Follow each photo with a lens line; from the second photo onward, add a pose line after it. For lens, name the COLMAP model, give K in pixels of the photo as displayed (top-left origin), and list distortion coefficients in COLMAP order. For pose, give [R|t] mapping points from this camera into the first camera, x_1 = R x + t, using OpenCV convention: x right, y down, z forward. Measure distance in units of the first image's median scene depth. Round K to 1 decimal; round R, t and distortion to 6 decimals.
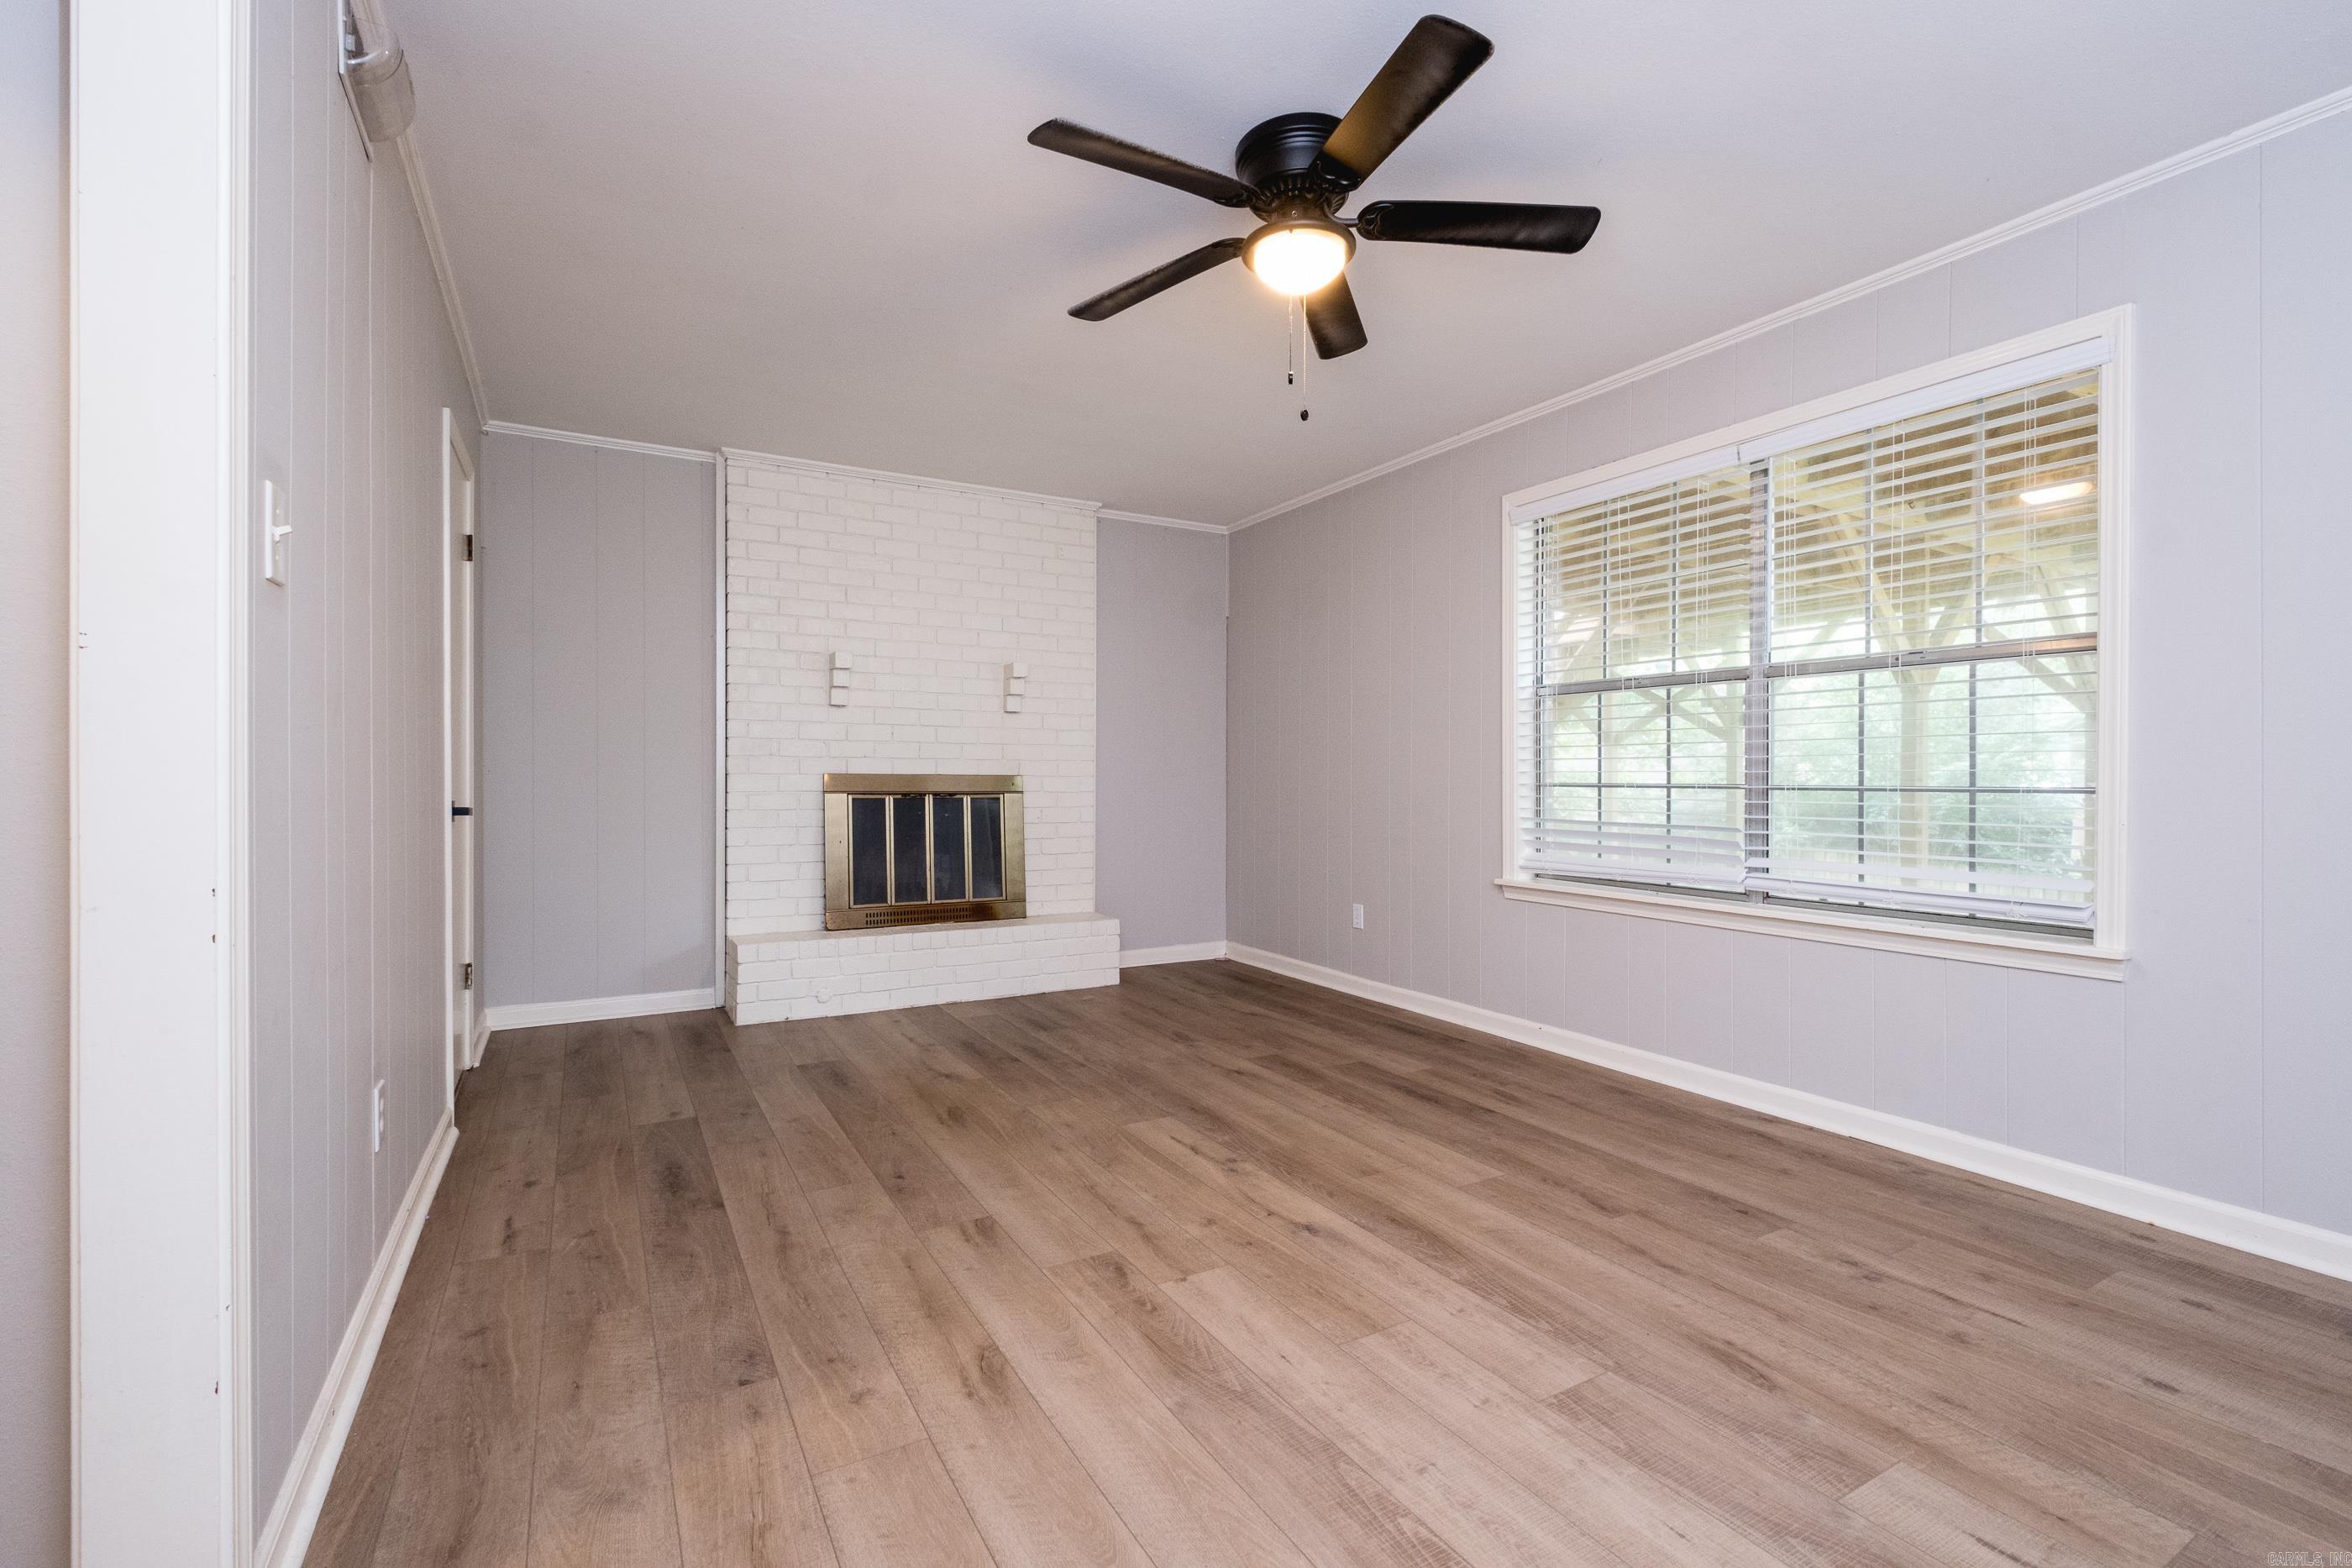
lens RADIAL K [[1016.7, 0, 1187.6], [0, 1016.7, 792.2], [0, 0, 1]] dist [0.012968, -0.010112]
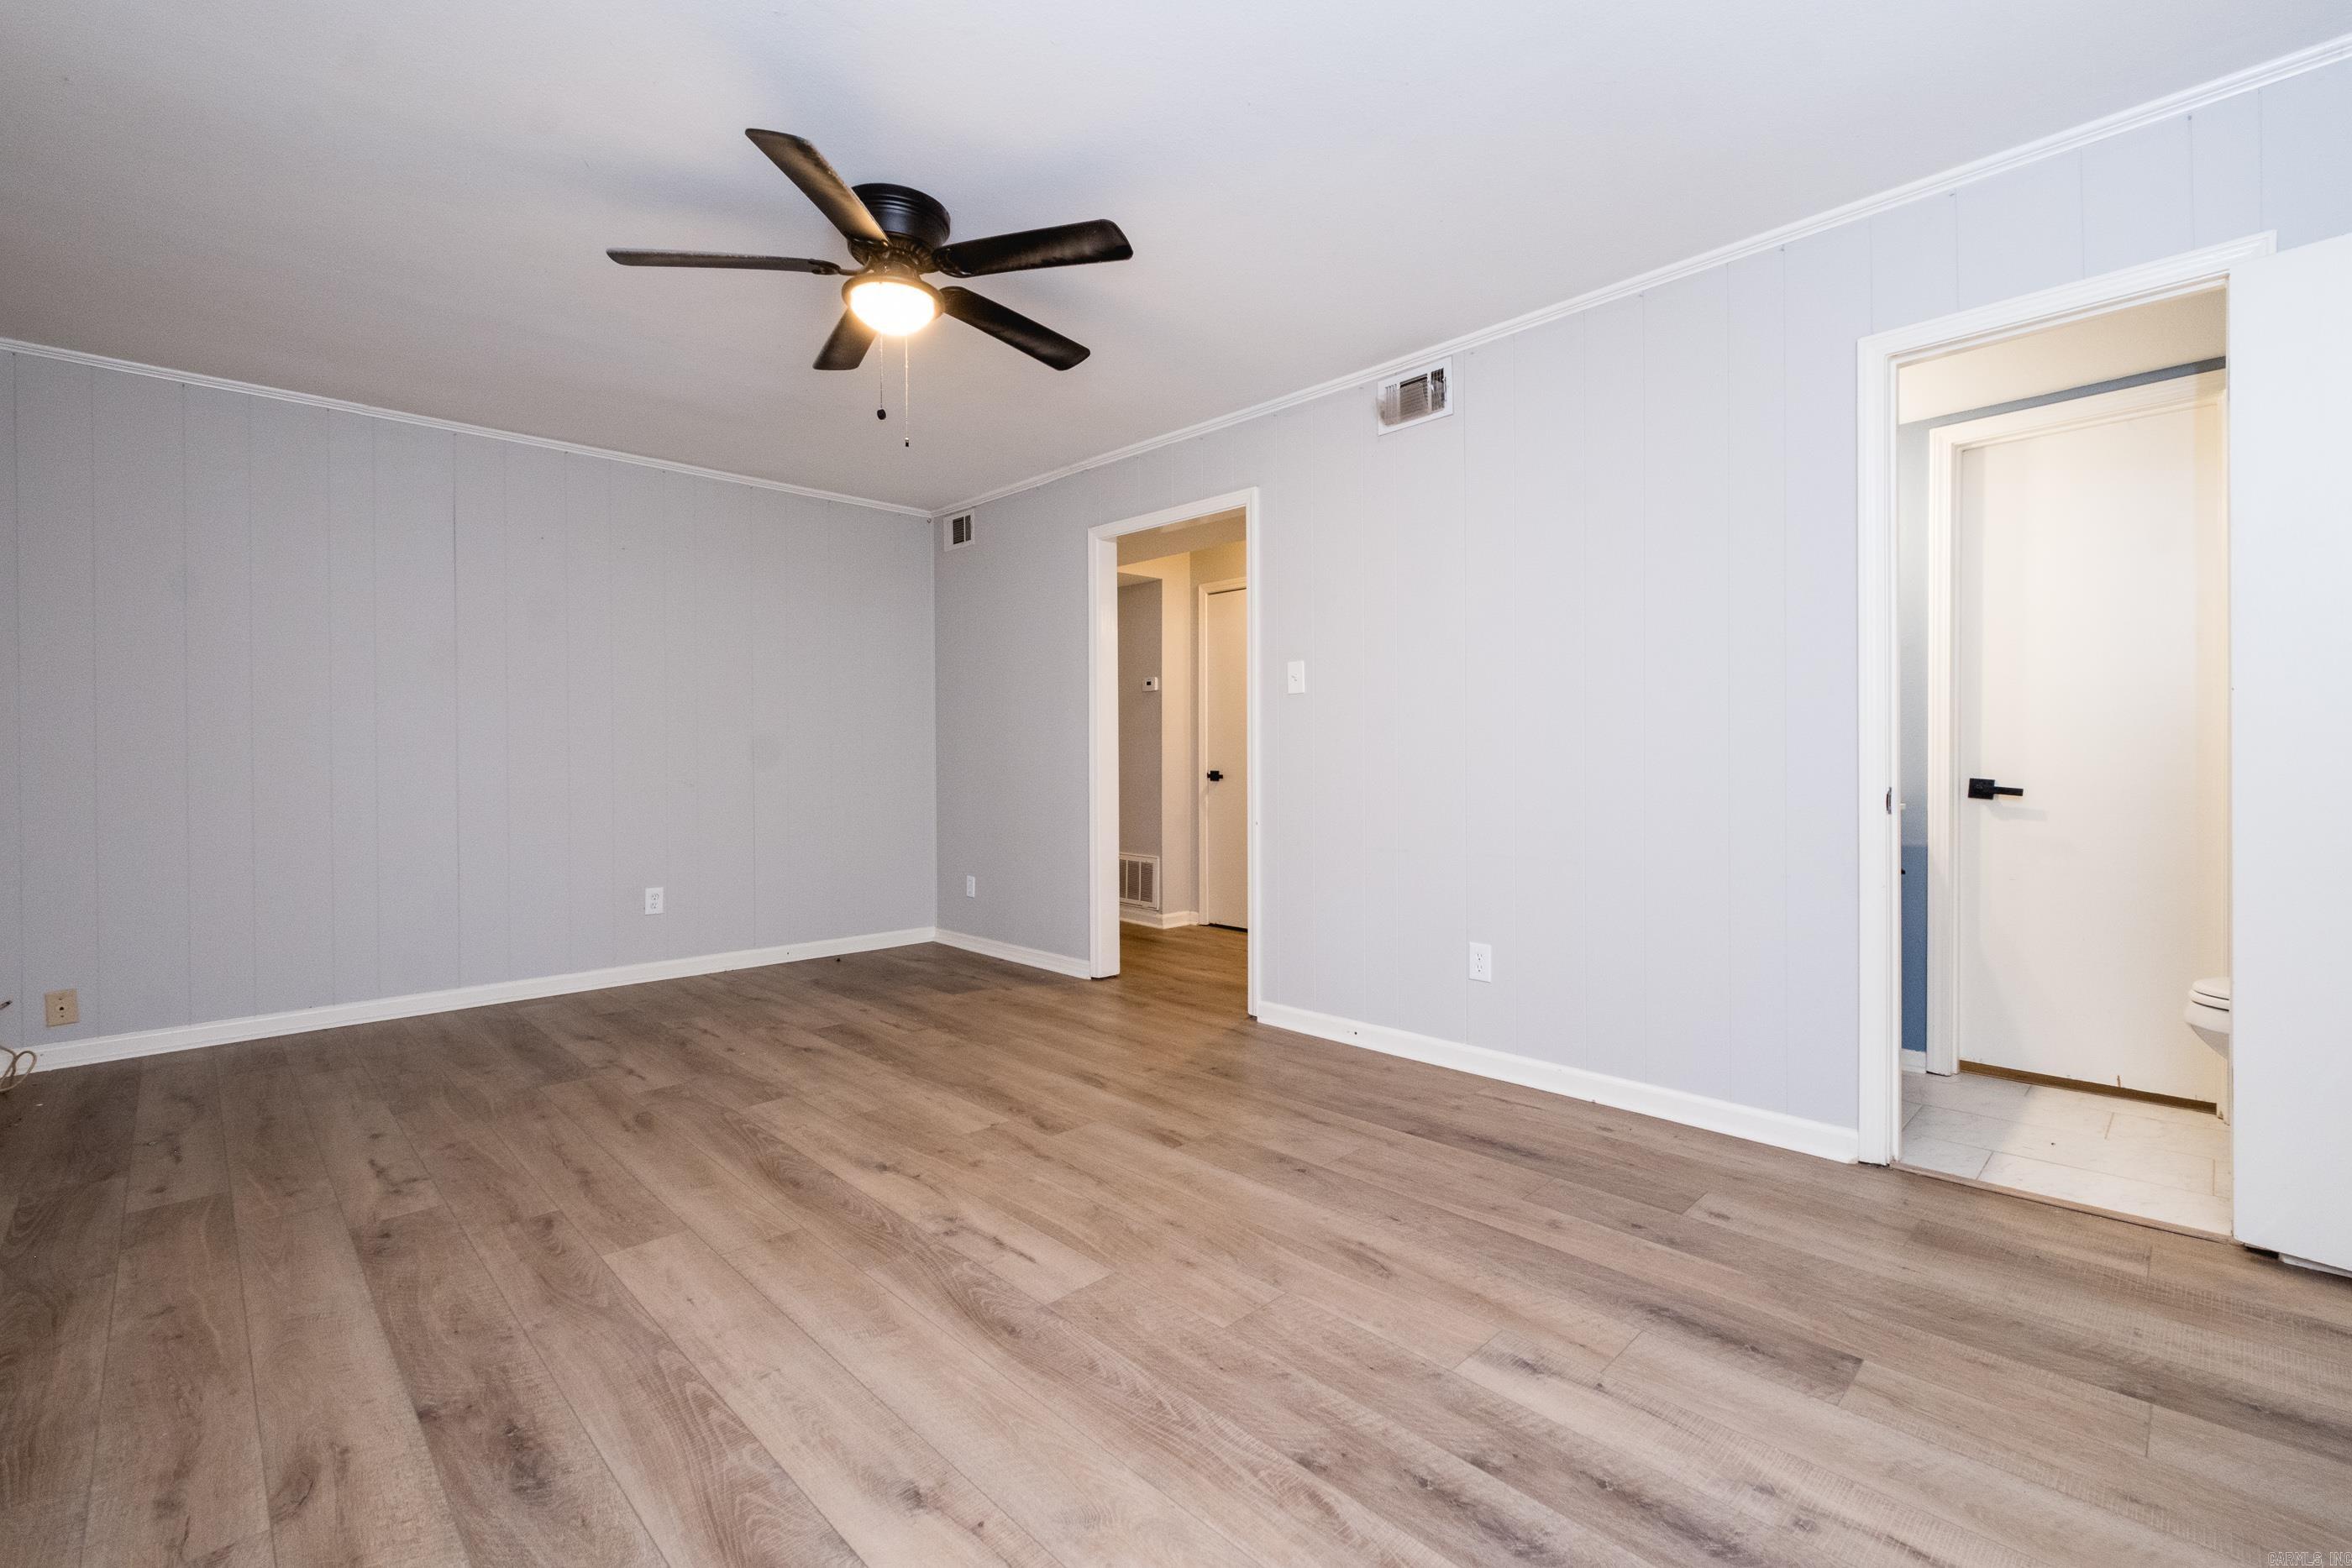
lens RADIAL K [[1016.7, 0, 1187.6], [0, 1016.7, 792.2], [0, 0, 1]] dist [0.012968, -0.010112]
pose [[-0.970577, 0.009769, -0.240592, 0.058111], [-0.001124, 0.998982, 0.045095, -0.030467], [0.240788, 0.044039, -0.969578, 2.036589]]
